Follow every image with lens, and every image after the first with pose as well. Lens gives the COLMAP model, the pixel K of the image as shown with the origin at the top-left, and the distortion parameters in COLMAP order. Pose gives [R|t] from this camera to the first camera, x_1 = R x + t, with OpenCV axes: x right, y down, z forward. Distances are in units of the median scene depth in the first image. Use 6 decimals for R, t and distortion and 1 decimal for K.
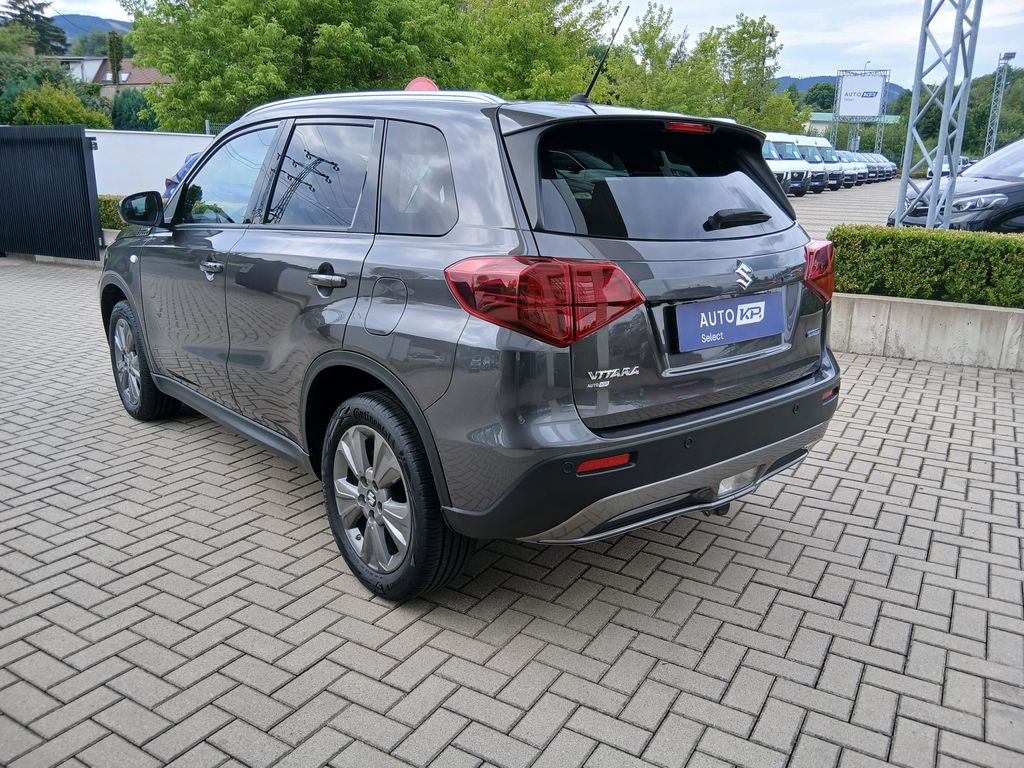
lens RADIAL K [[795.4, 0, 512.0], [0, 795.4, 384.0], [0, 0, 1]] dist [0.004842, -0.002430]
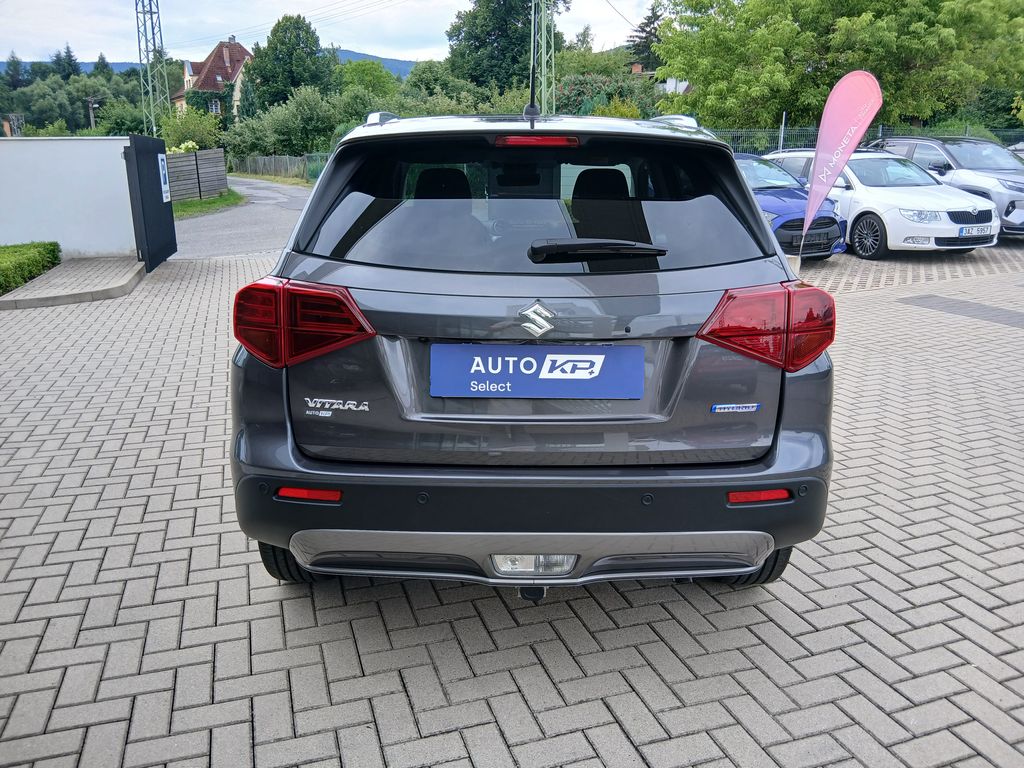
lens RADIAL K [[776.5, 0, 512.0], [0, 776.5, 384.0], [0, 0, 1]] dist [0.102636, -0.179845]
pose [[0.767649, 0.160976, -0.620324, 0.744515], [-0.158437, 0.985563, 0.059691, -0.108832], [0.620978, 0.052460, 0.782071, 0.340745]]
